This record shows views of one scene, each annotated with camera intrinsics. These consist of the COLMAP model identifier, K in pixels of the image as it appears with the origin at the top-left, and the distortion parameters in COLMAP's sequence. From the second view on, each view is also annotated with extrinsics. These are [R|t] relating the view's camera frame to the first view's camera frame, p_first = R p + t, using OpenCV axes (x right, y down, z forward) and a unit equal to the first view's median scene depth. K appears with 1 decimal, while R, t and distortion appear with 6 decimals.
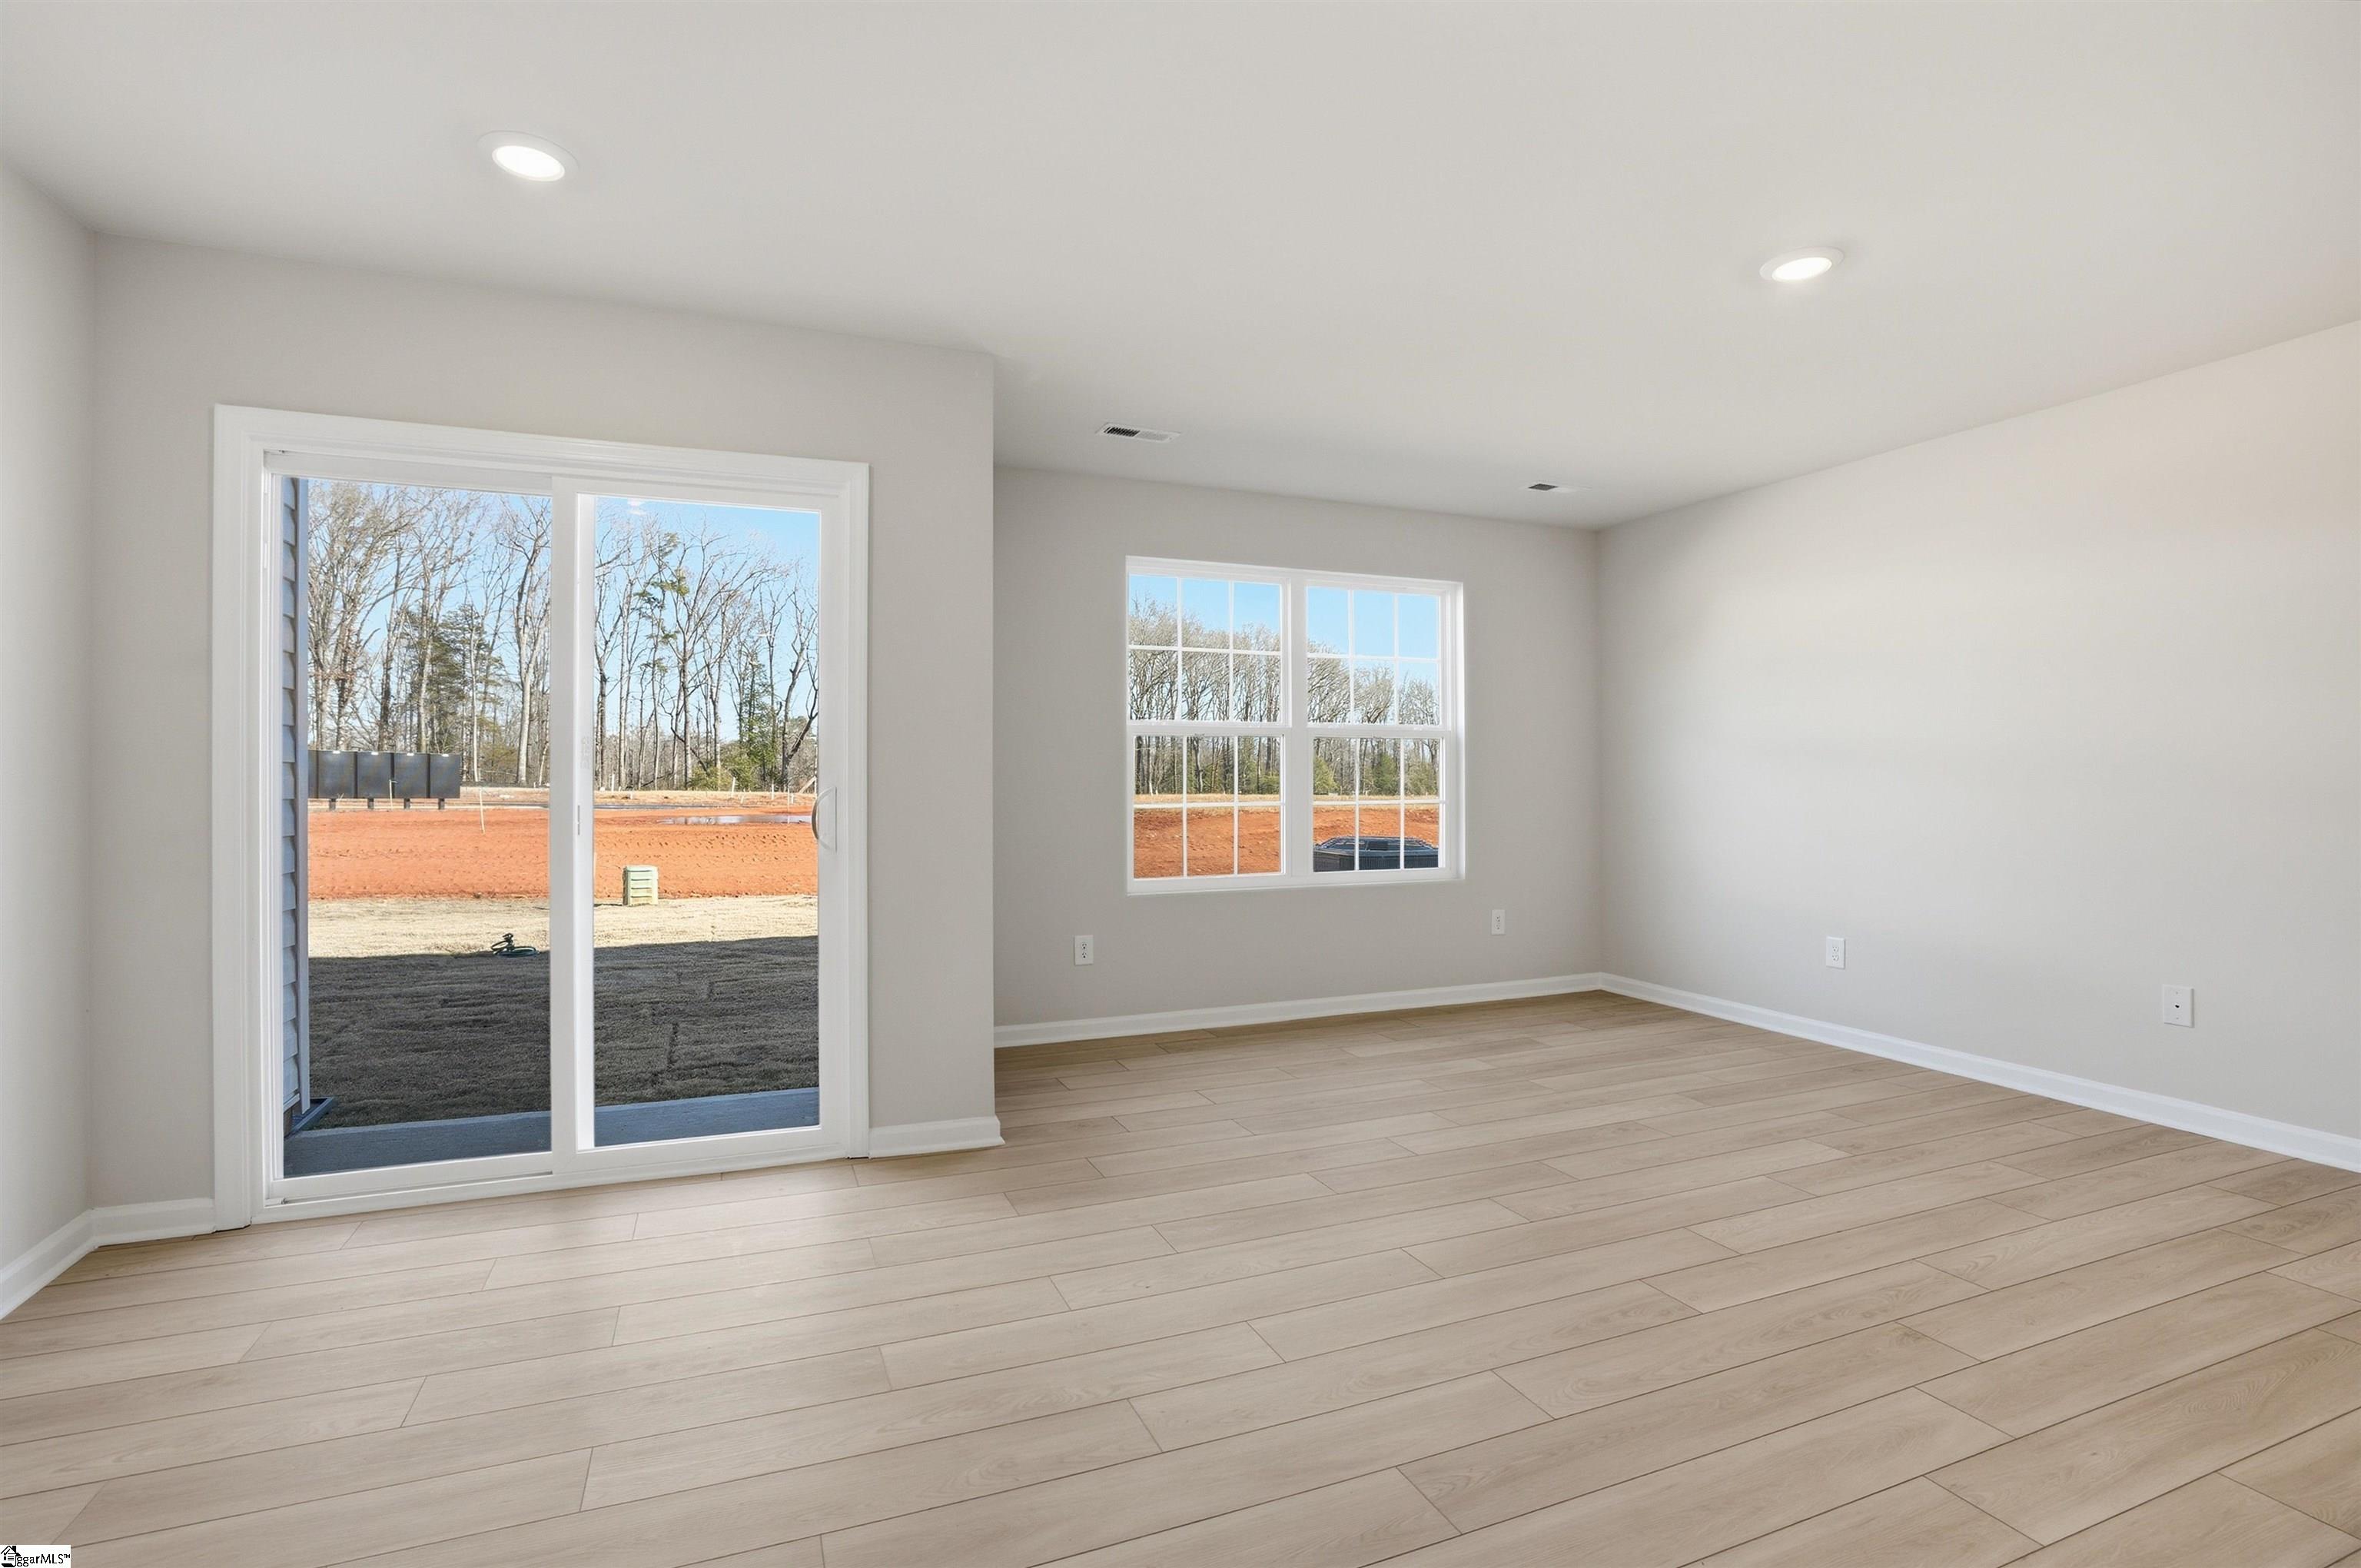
lens RADIAL K [[1101.7, 0, 1173.6], [0, 1101.7, 779.5], [0, 0, 1]] dist [-0.061466, 0.024998]
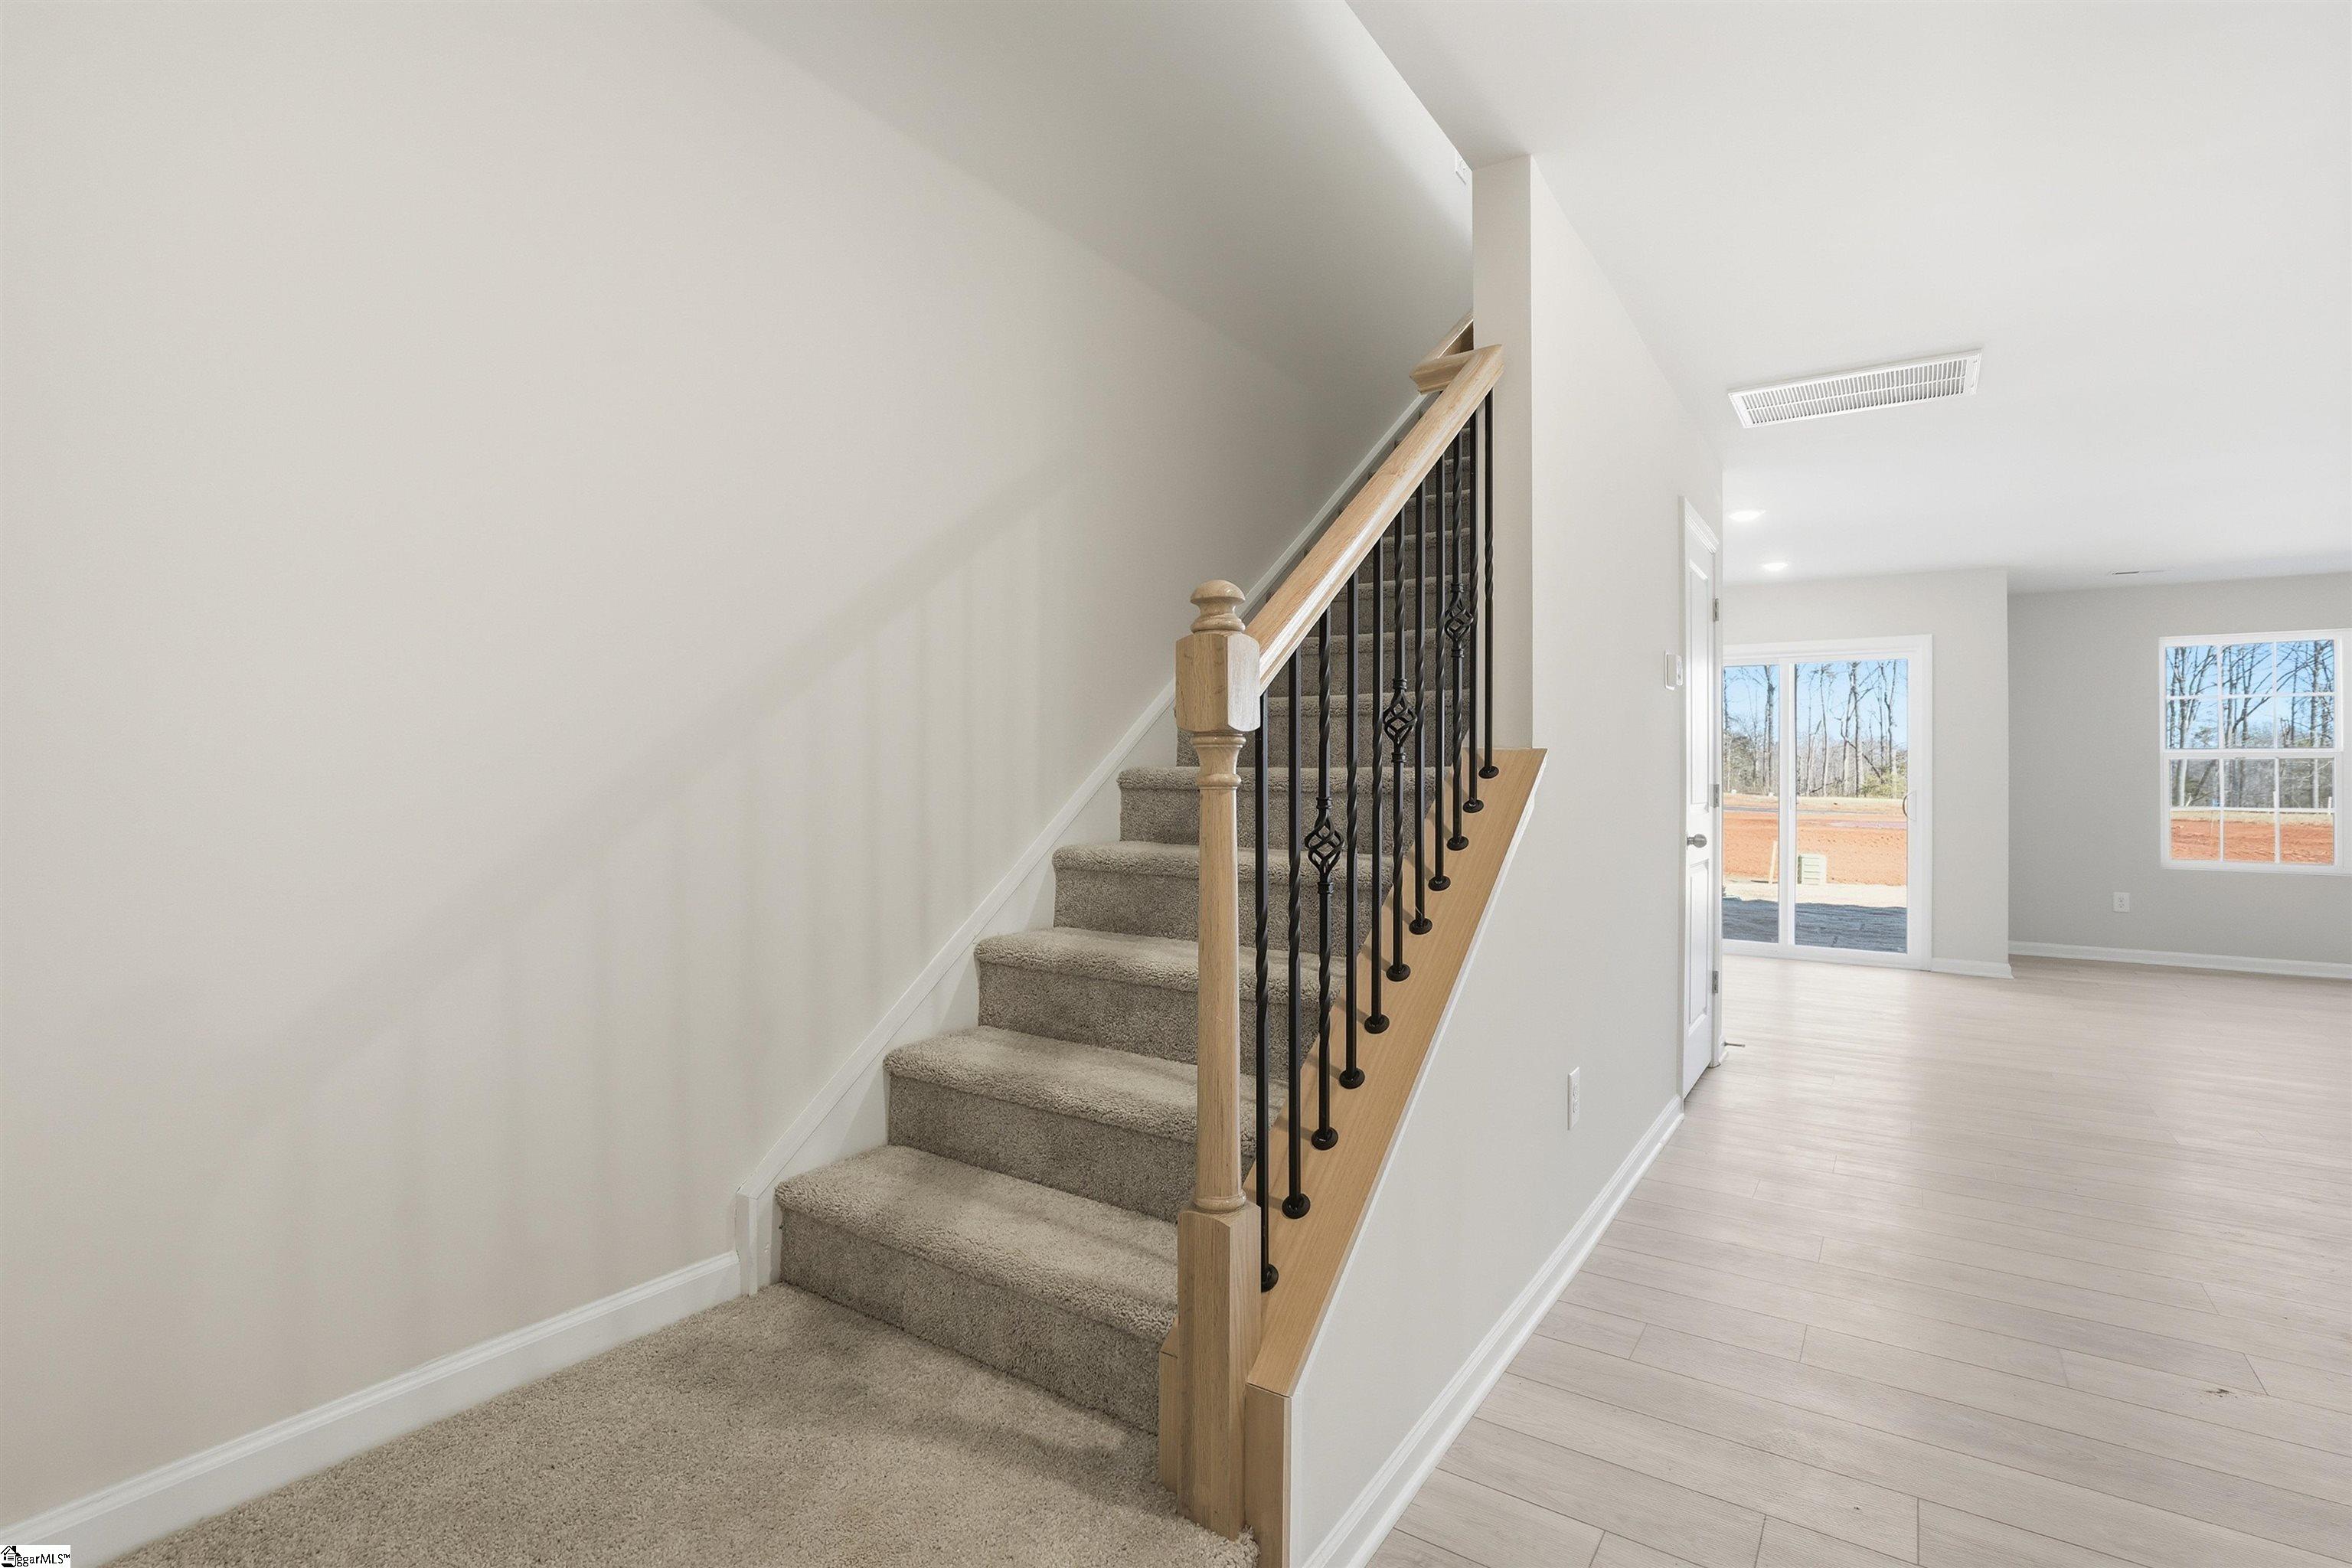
lens RADIAL K [[1105.9, 0, 1166.2], [0, 1105.9, 763.9], [0, 0, 1]] dist [-0.056614, 0.025555]
pose [[0.549725, -0.003602, -0.835338, 0.236685], [-0.012531, 0.999843, -0.012558, -0.000170], [0.835252, 0.017371, 0.549593, -0.498651]]
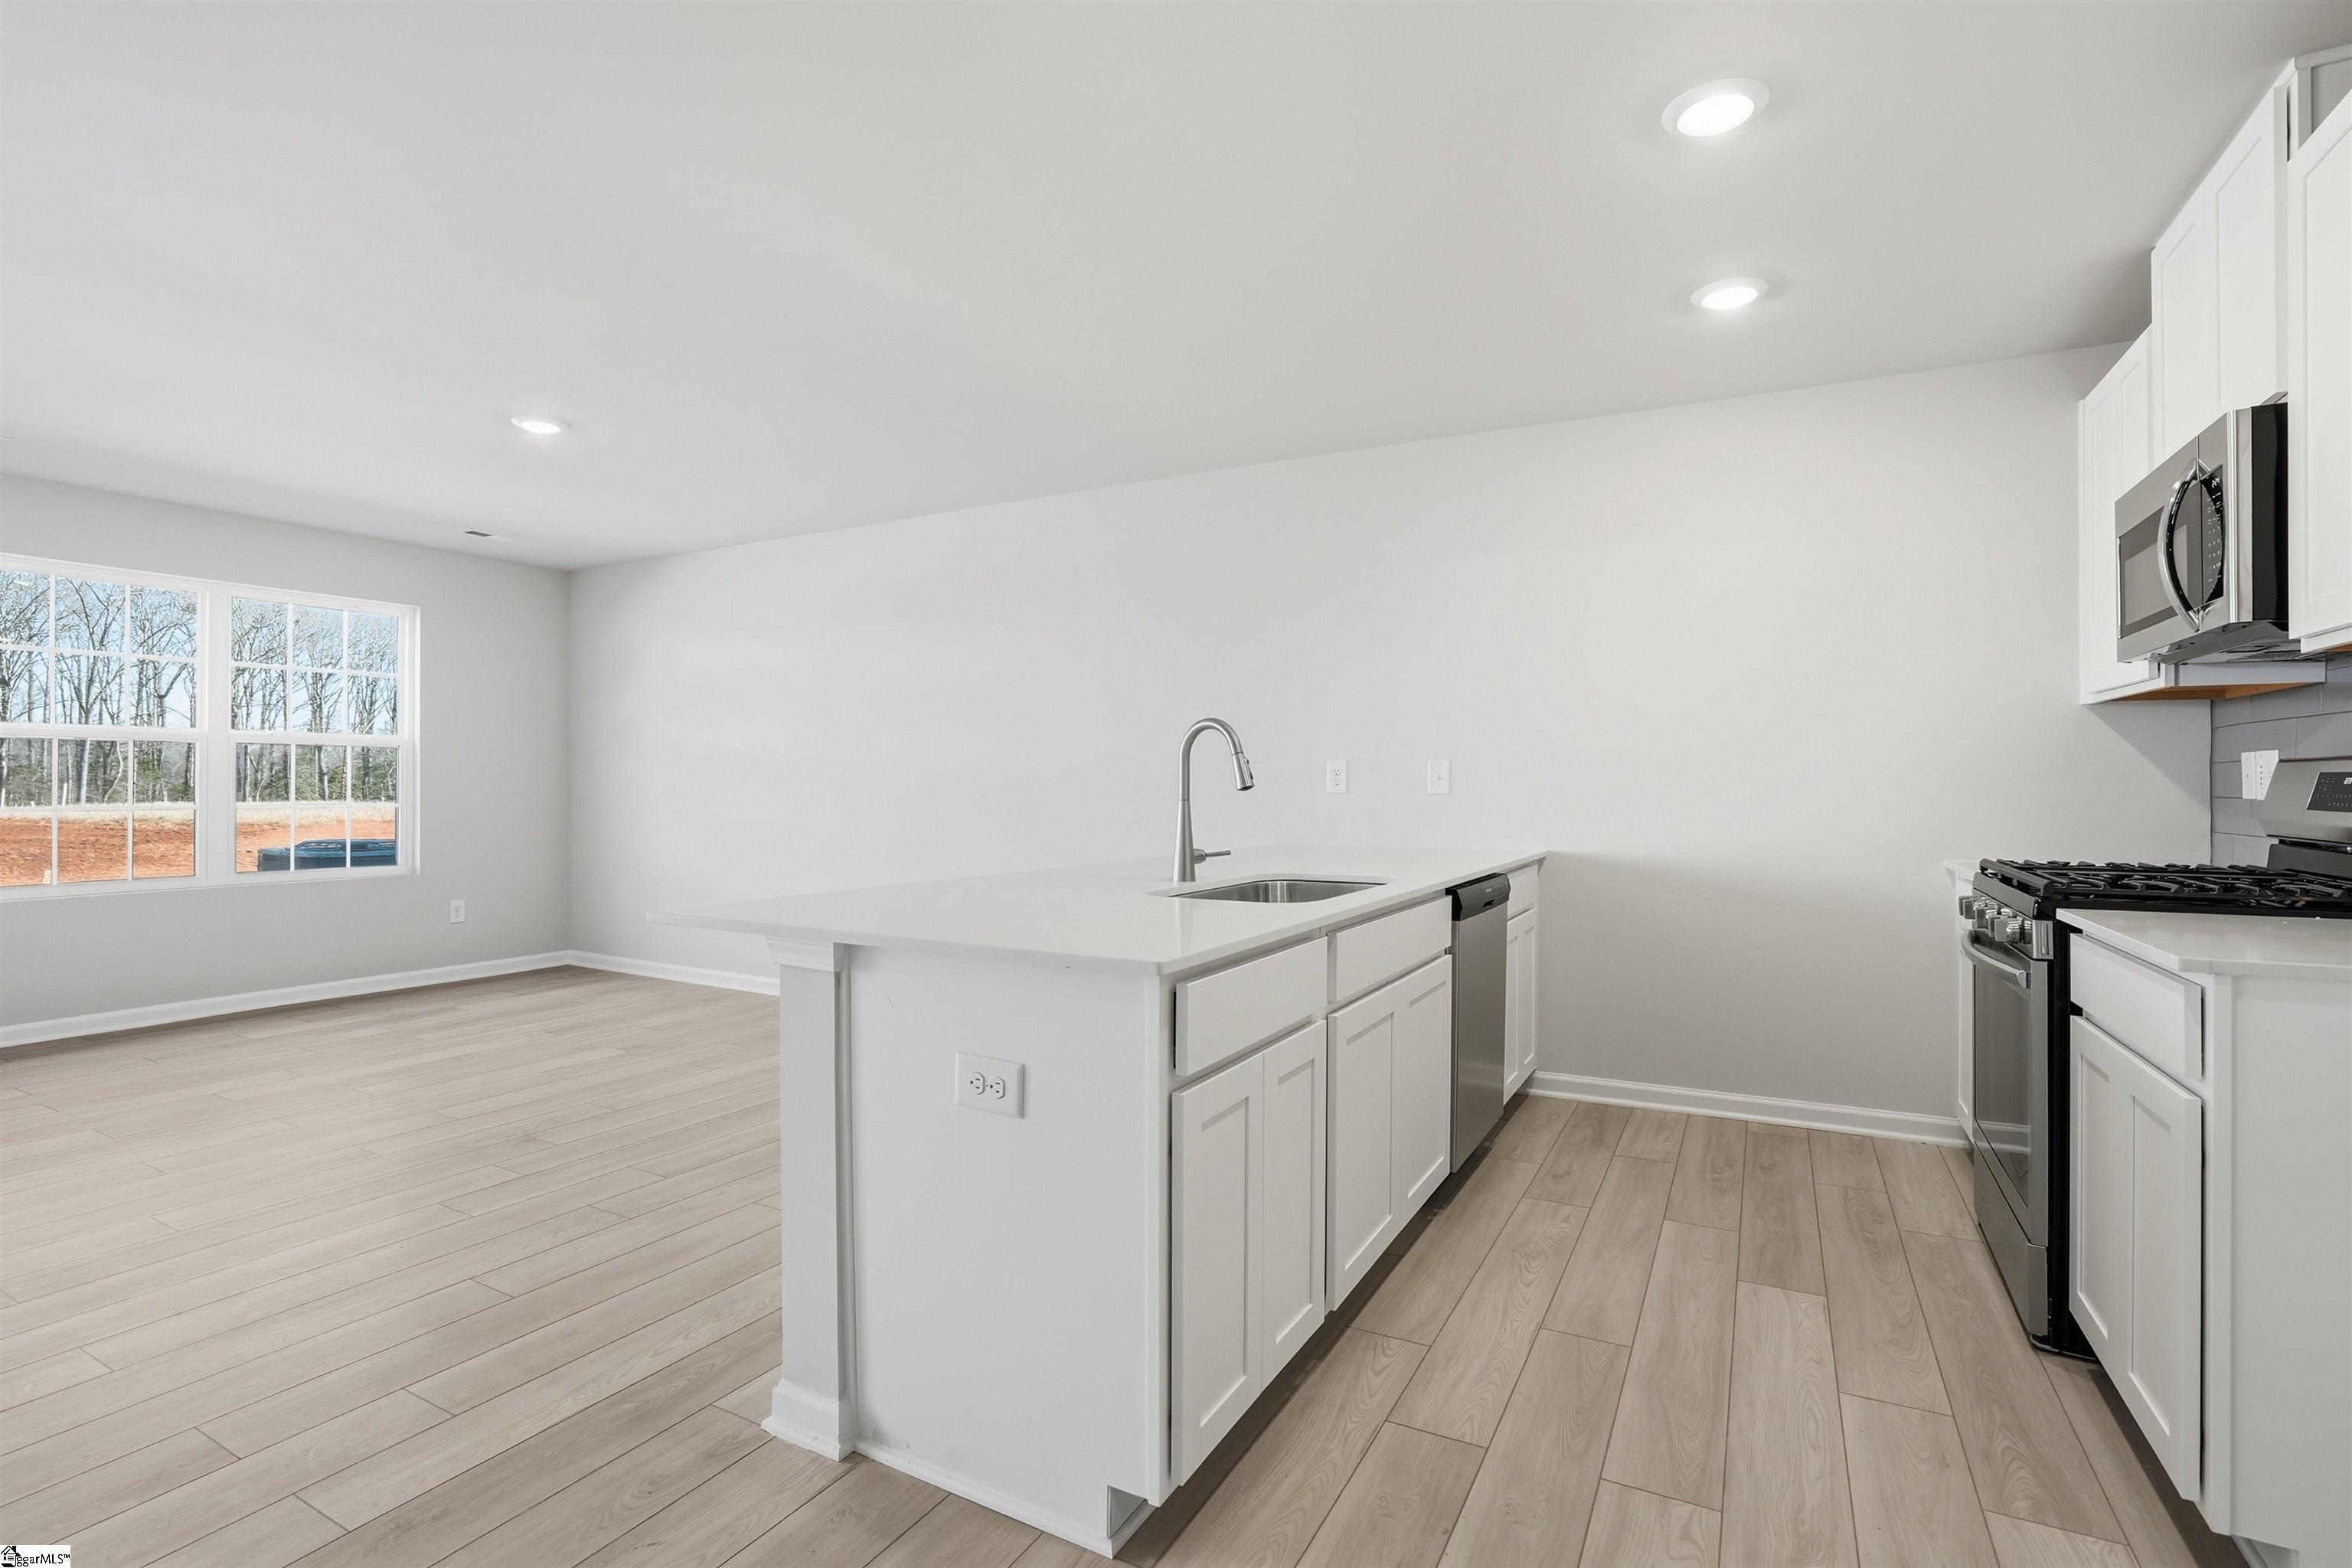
lens RADIAL K [[1097.4, 0, 1169.2], [0, 1097.4, 779.5], [0, 0, 1]] dist [-0.061466, 0.024998]
pose [[0.773590, 0.002171, 0.633682, 0.104921], [0.000404, 0.999992, -0.003919, -0.000208], [-0.633686, 0.003288, 0.773583, -0.201186]]
